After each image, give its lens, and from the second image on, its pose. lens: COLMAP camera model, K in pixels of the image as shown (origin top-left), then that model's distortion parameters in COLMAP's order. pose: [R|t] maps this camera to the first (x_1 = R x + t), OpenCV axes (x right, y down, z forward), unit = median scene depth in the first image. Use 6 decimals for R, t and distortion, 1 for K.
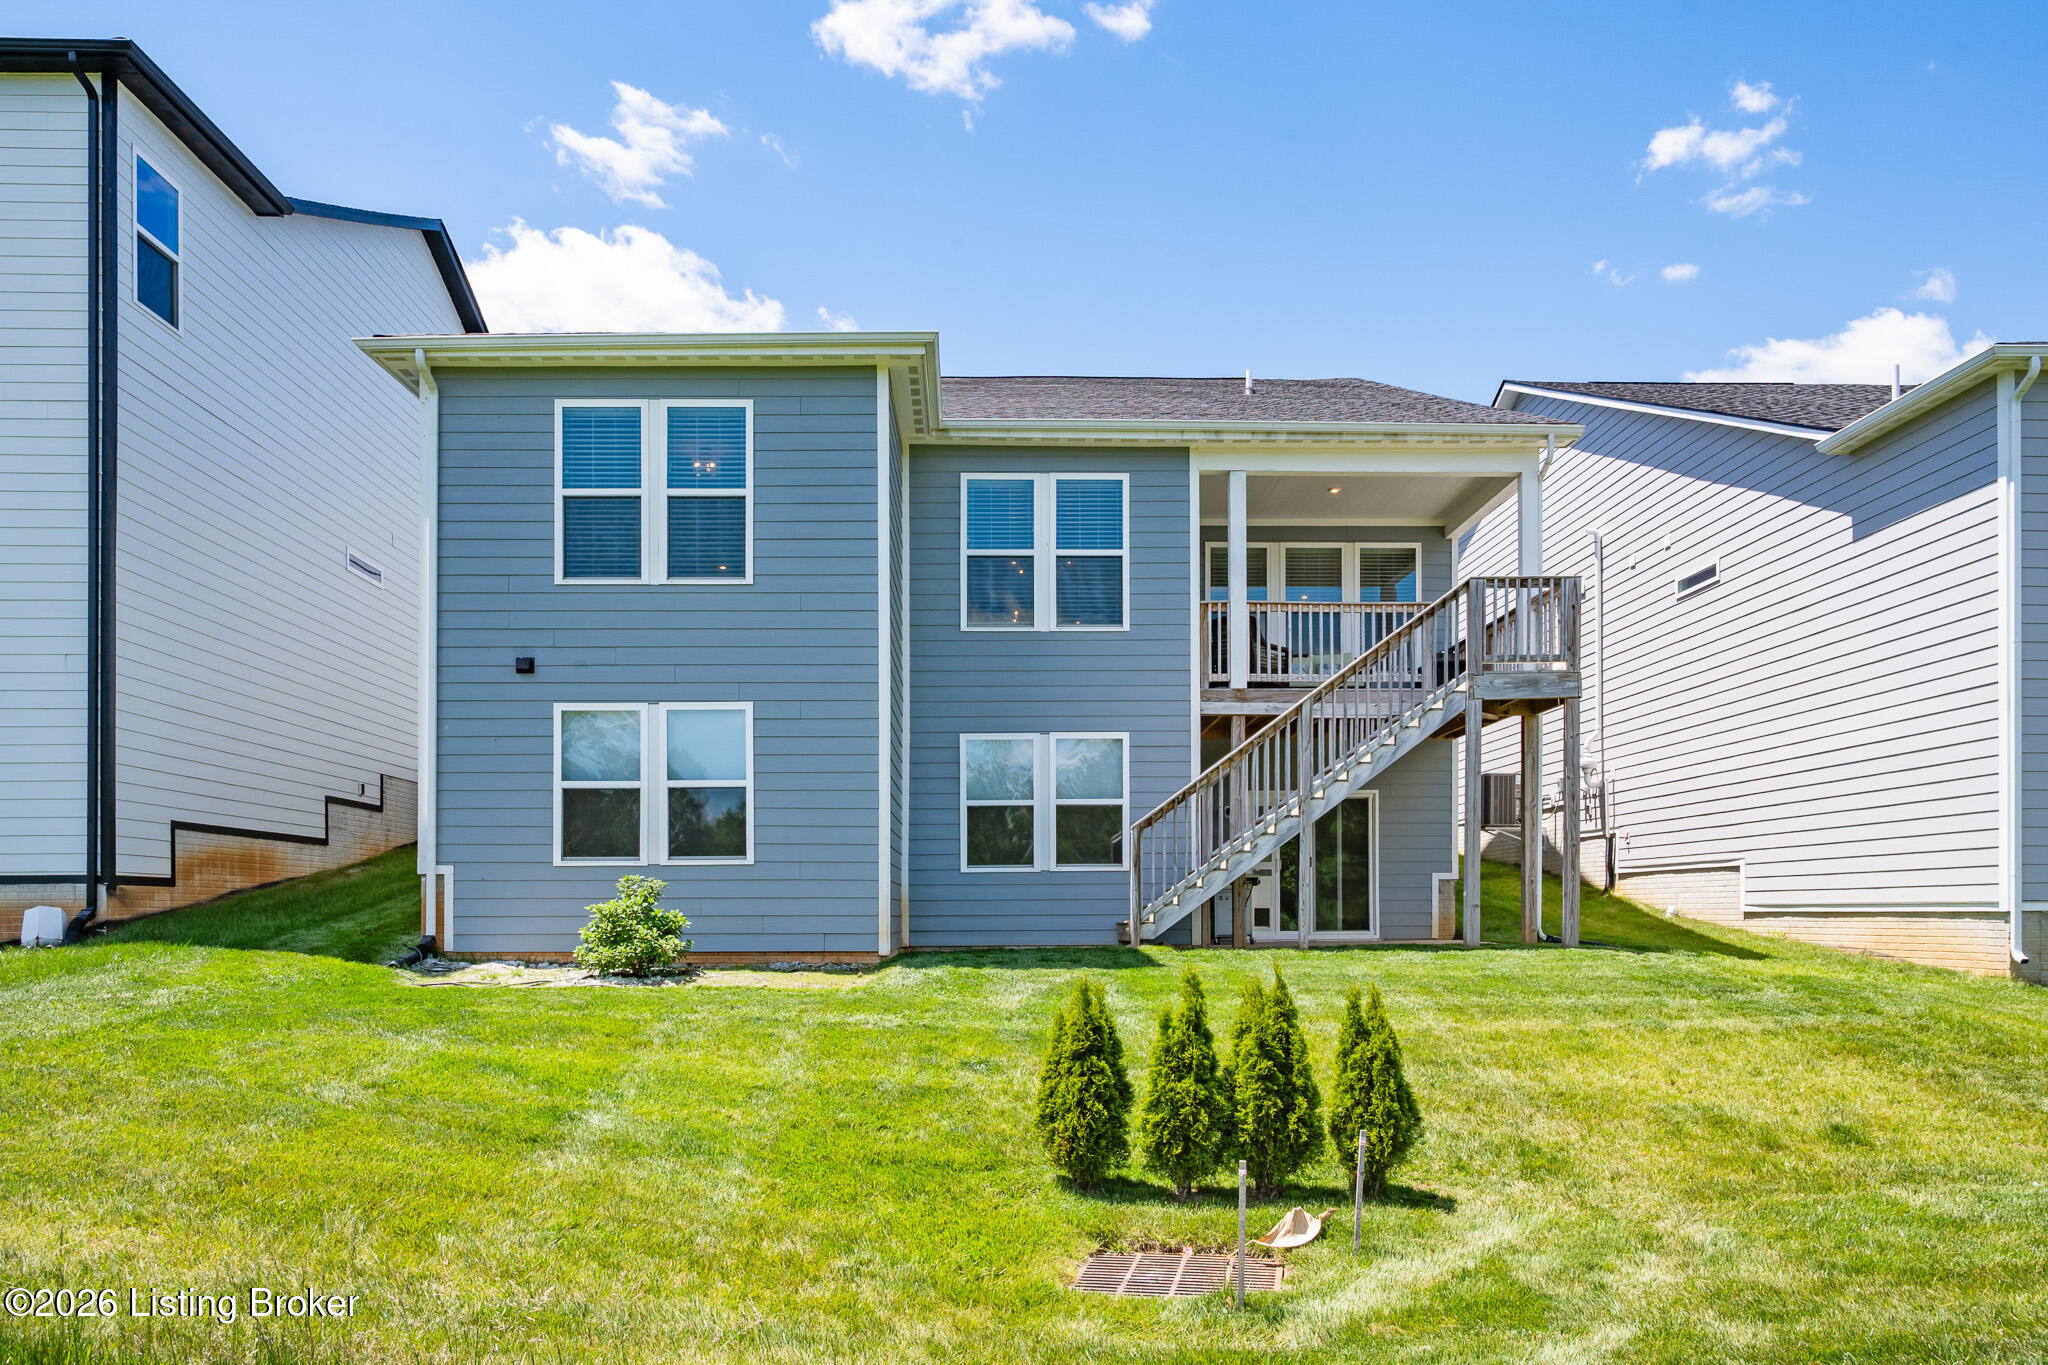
lens RADIAL K [[1422.1, 0, 1021.6], [0, 1422.1, 700.7], [0, 0, 1]] dist [-0.001214, -0.001466]
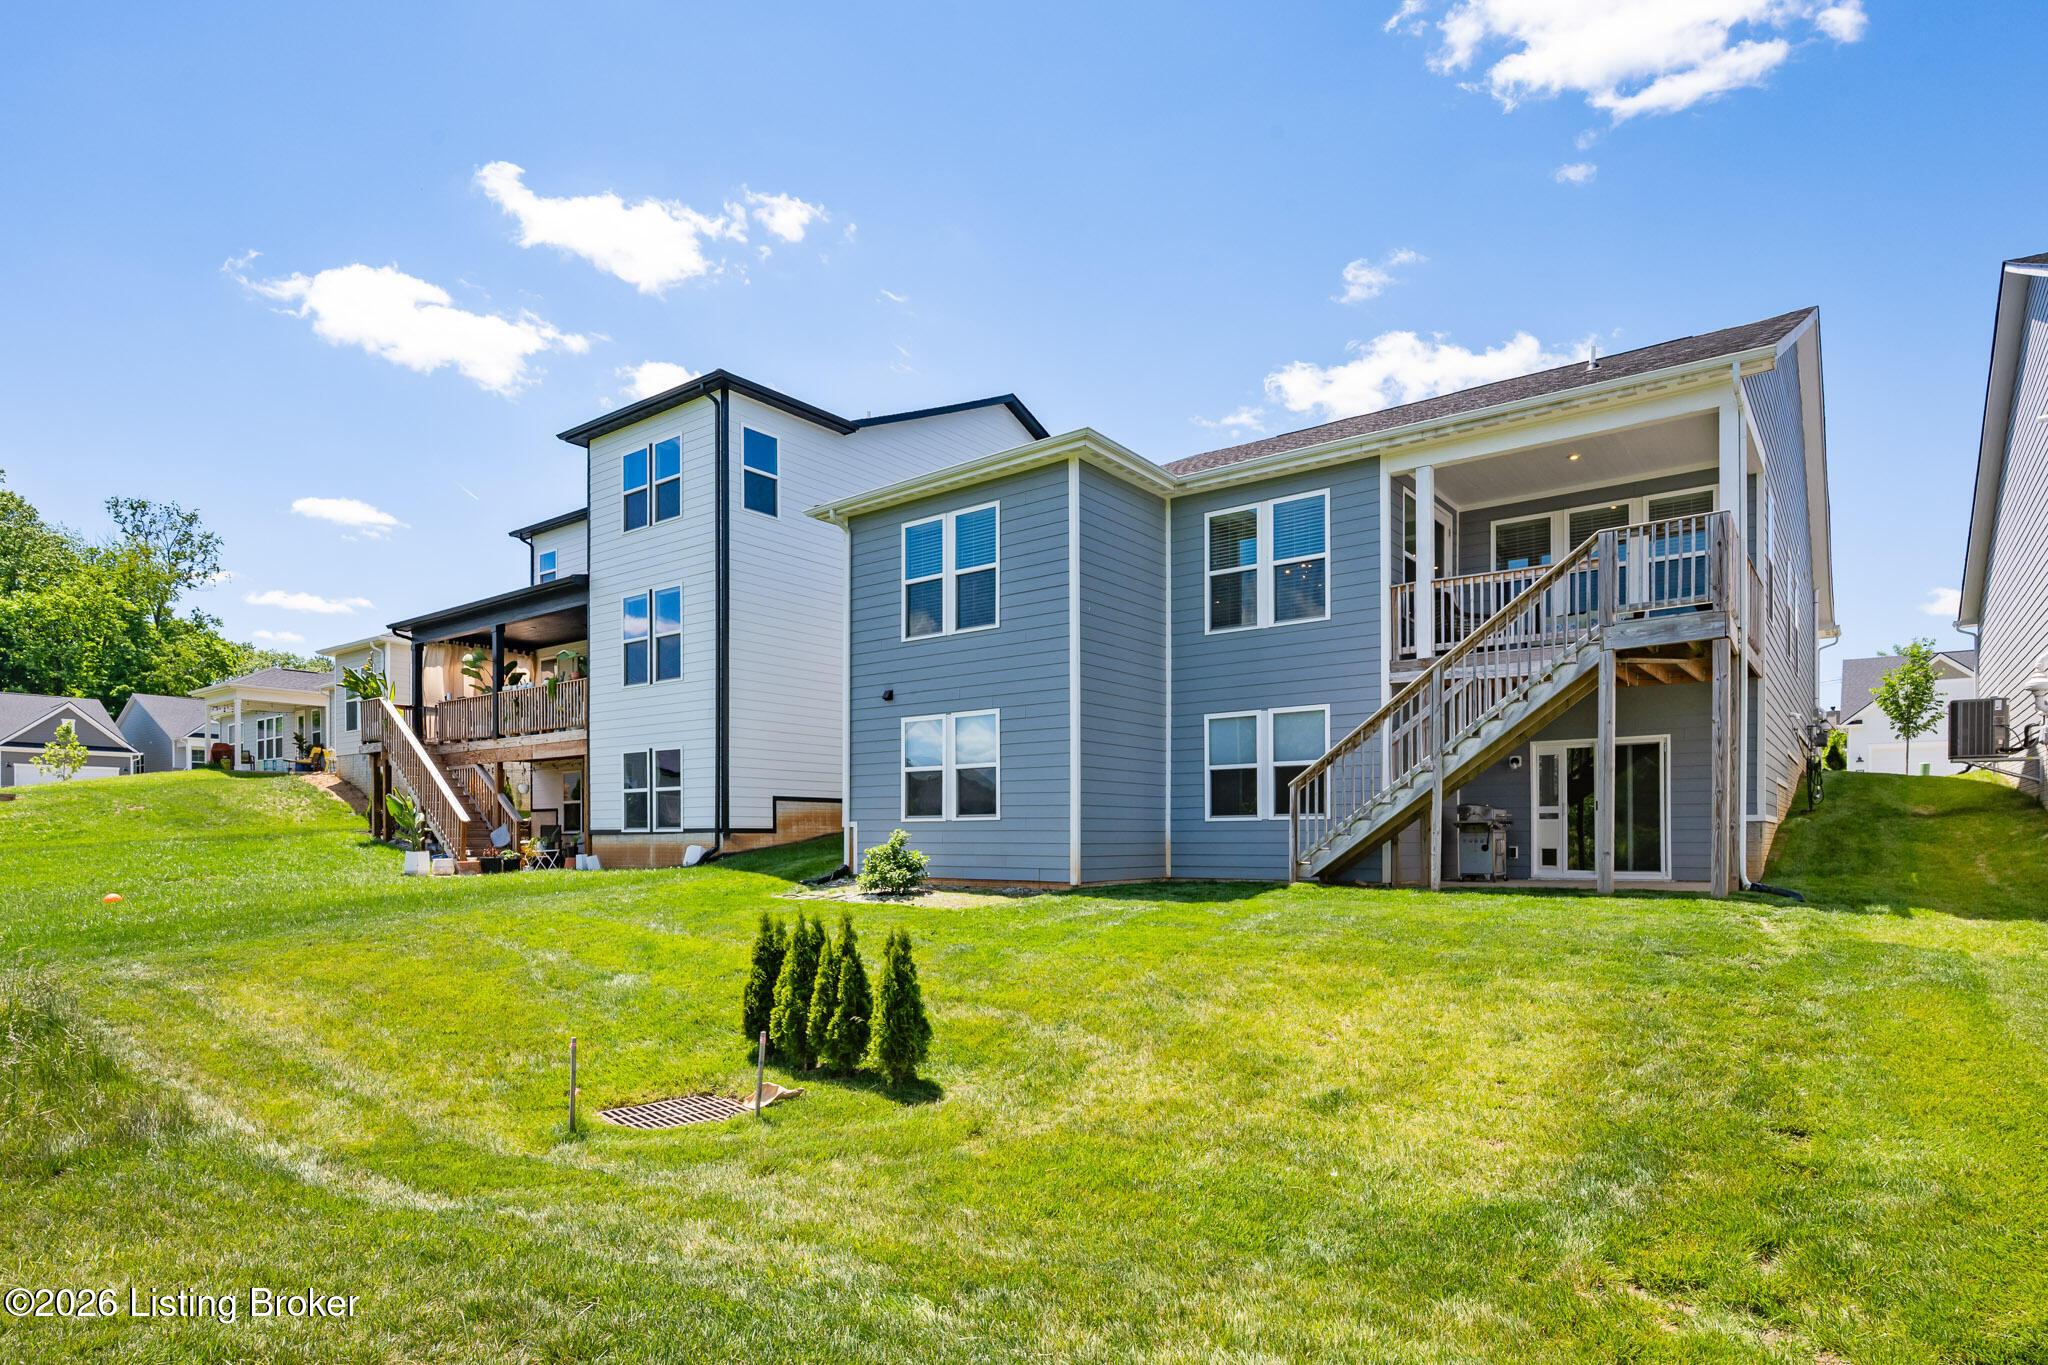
lens RADIAL K [[1067.1, 0, 1021.9], [0, 1067.1, 679.3], [0, 0, 1]] dist [-0.000182, -0.001105]
pose [[0.784459, -0.087157, -0.614025, 0.464079], [0.089702, 0.995610, -0.026720, 0.002295], [0.613659, -0.034119, 0.788834, 0.138433]]
